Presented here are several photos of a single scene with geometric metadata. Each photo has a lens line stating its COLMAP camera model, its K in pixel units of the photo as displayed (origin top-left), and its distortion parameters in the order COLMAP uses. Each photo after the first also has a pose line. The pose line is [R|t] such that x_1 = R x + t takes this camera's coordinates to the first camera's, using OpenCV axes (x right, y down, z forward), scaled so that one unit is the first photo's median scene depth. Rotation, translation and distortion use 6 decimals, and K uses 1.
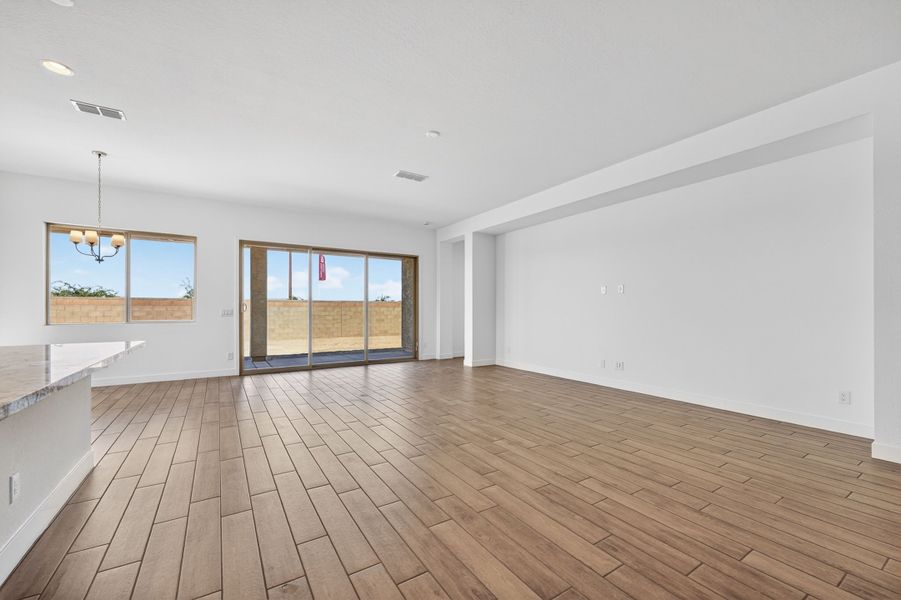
lens RADIAL K [[363.4, 0, 446.2], [0, 363.4, 306.3], [0, 0, 1]] dist [-0.000697, -0.000320]
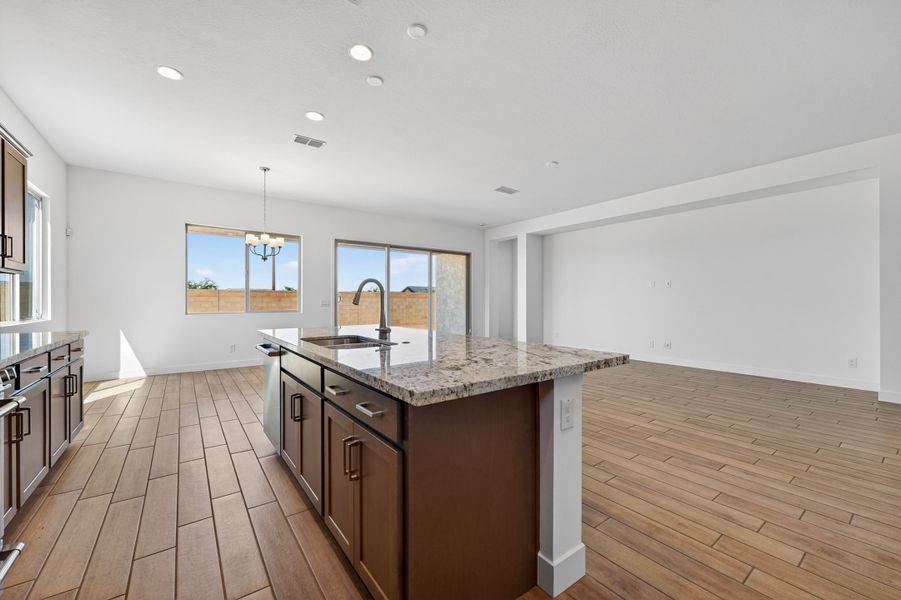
lens RADIAL K [[363.4, 0, 443.9], [0, 363.4, 301.1], [0, 0, 1]] dist [-0.000697, -0.000320]
pose [[0.997766, -0.001226, 0.066788, -0.278084], [0.000465, 0.999935, 0.011415, -0.002737], [-0.066797, -0.011358, 0.997702, -0.138103]]
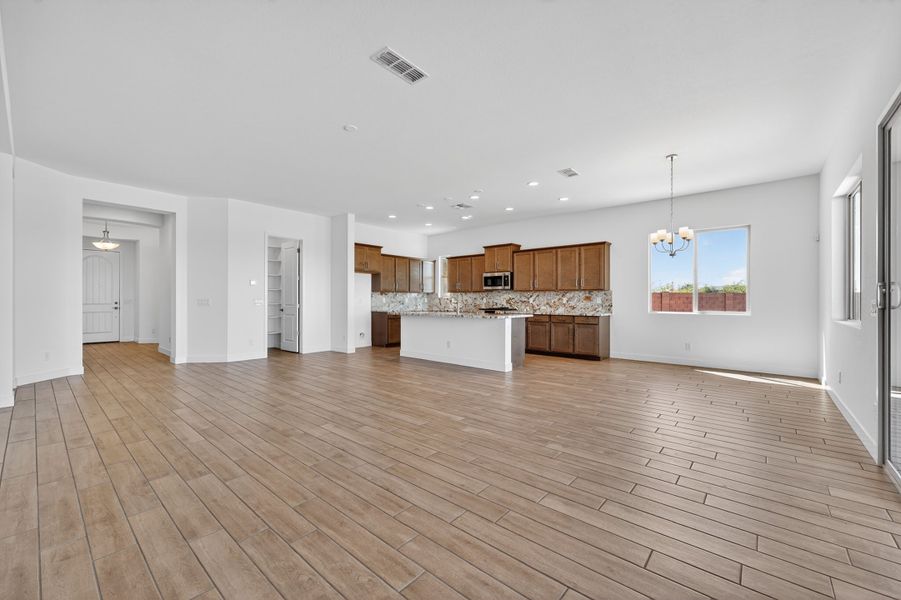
lens RADIAL K [[363.4, 0, 444.3], [0, 363.4, 298.5], [0, 0, 1]] dist [-0.000697, -0.000320]
pose [[-0.959541, -0.003708, -0.281544, -0.002439], [0.000043, 0.999911, -0.013315, 0.009946], [0.281568, -0.012788, -0.959456, 1.135160]]
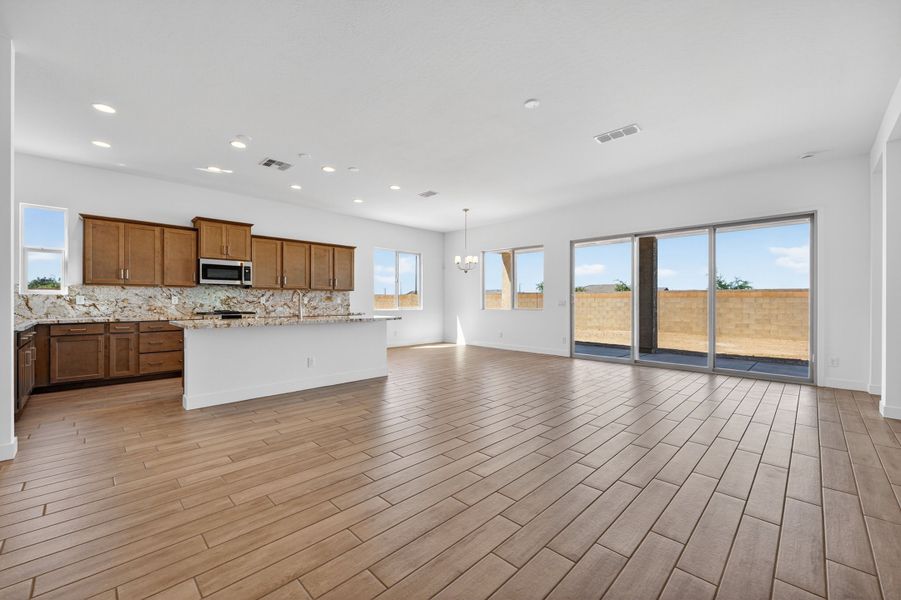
lens RADIAL K [[363.4, 0, 451.3], [0, 363.4, 298.8], [0, 0, 1]] dist [-0.000697, -0.000320]
pose [[0.223466, -0.006609, -0.974689, 0.433802], [0.007758, 0.999957, -0.005001, 0.004947], [0.974681, -0.006444, 0.223508, 0.337266]]
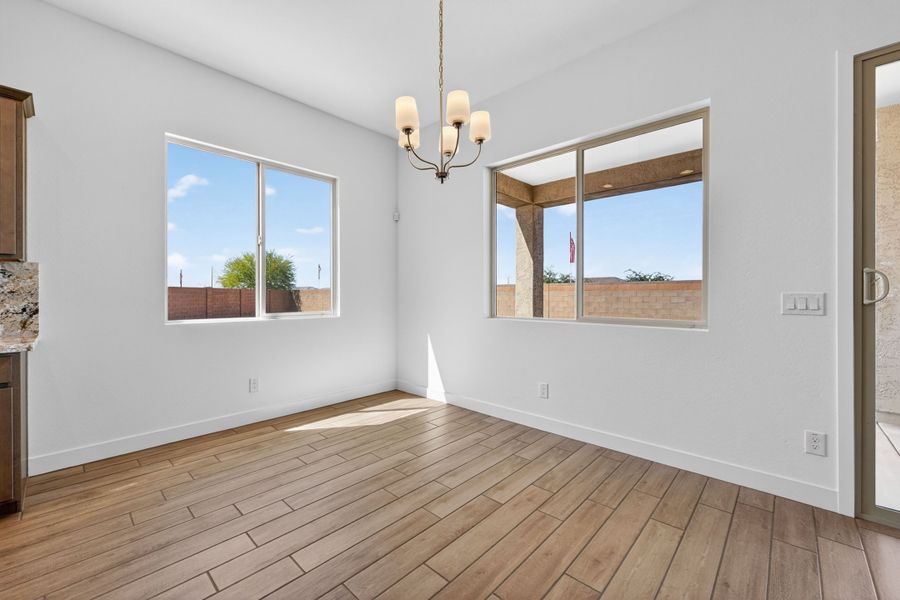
lens RADIAL K [[363.0, 0, 452.0], [0, 363.0, 296.1], [0, 0, 1]] dist [-0.000697, -0.000320]
pose [[0.259475, 0.002791, -0.965746, -0.337731], [0.009593, 0.999939, 0.005468, 0.004993], [0.965702, -0.010683, 0.259432, 0.555276]]
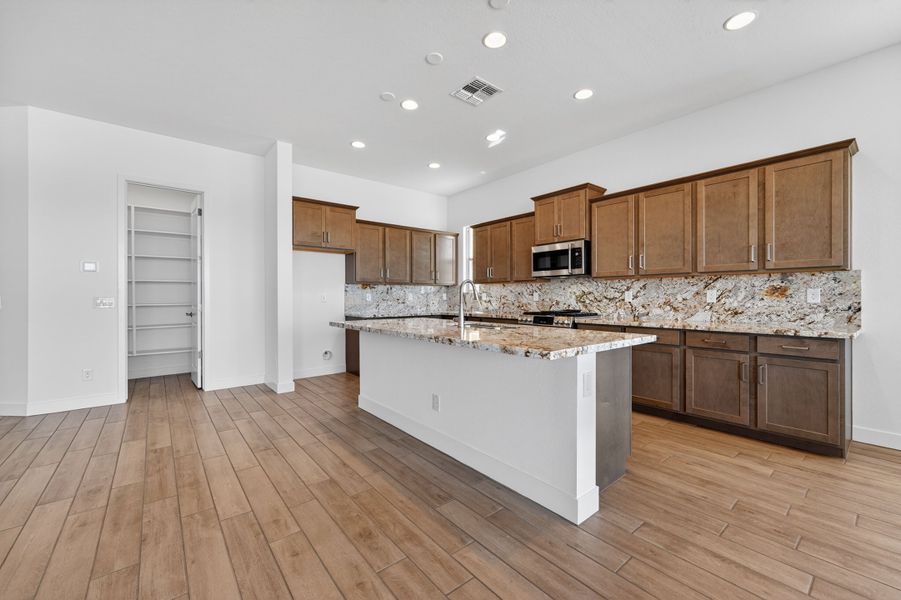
lens RADIAL K [[363.4, 0, 445.0], [0, 363.4, 296.8], [0, 0, 1]] dist [-0.000697, -0.000320]
pose [[-0.993473, 0.001763, -0.114055, -0.244682], [0.002750, 0.999960, -0.008495, 0.005136], [0.114036, -0.008754, -0.993438, 0.628121]]
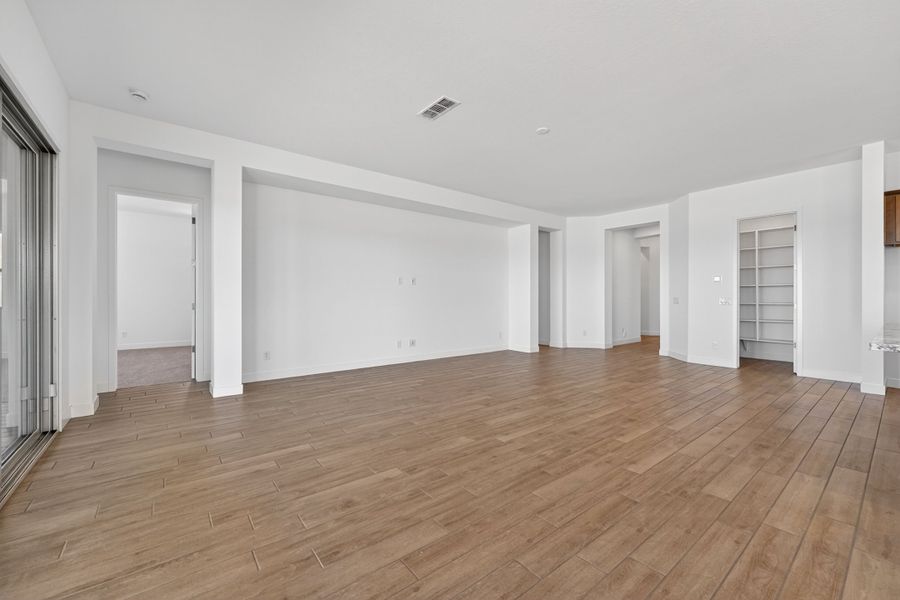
lens RADIAL K [[363.0, 0, 452.1], [0, 363.0, 295.7], [0, 0, 1]] dist [-0.000697, -0.000320]
pose [[-0.111181, 0.004568, 0.993790, -0.580014], [-0.010593, 0.999927, -0.005781, 0.006474], [-0.993744, -0.011170, -0.111125, 0.760862]]
